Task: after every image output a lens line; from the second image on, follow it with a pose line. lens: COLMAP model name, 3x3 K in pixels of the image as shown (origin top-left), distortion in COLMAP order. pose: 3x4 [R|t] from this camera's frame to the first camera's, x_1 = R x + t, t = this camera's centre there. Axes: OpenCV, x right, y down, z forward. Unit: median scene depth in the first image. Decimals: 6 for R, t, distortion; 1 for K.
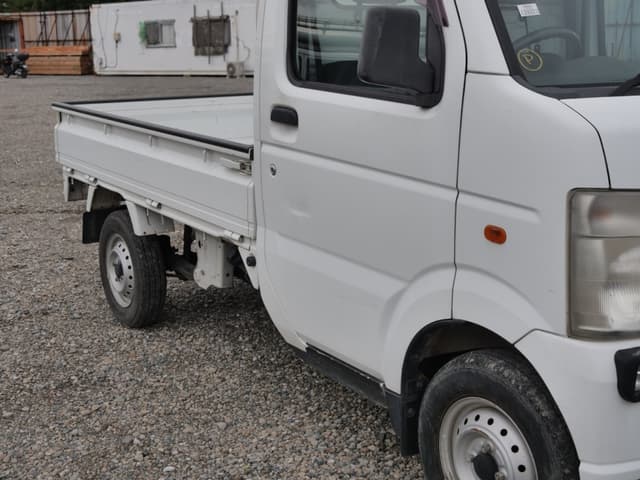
lens RADIAL K [[919.5, 0, 322.3], [0, 919.5, 242.1], [0, 0, 1]] dist [0.003400, 0.000000]
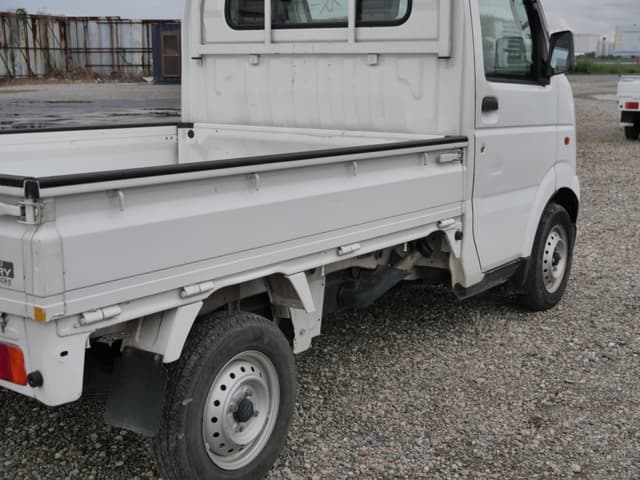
lens RADIAL K [[919.5, 0, 317.8], [0, 919.5, 243.2], [0, 0, 1]] dist [0.003400, 0.000000]
pose [[-0.370273, -0.164659, 0.914213, -0.821578], [0.210434, 0.943710, 0.255202, -0.232421], [-0.904774, 0.286876, -0.314781, 1.164788]]
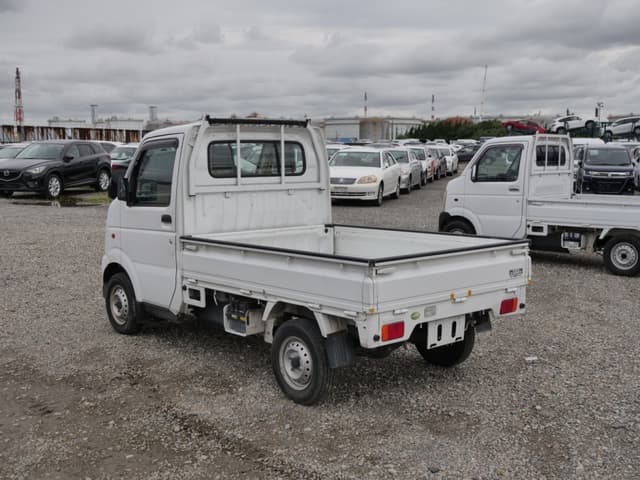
lens RADIAL K [[797.0, 0, 324.1], [0, 797.0, 240.3], [0, 0, 1]] dist [0.003531, 0.000000]
pose [[-0.992273, 0.029465, -0.120525, 0.167495], [-0.012409, 0.942955, 0.332688, -0.608134], [0.123453, 0.331613, -0.935303, 2.334549]]
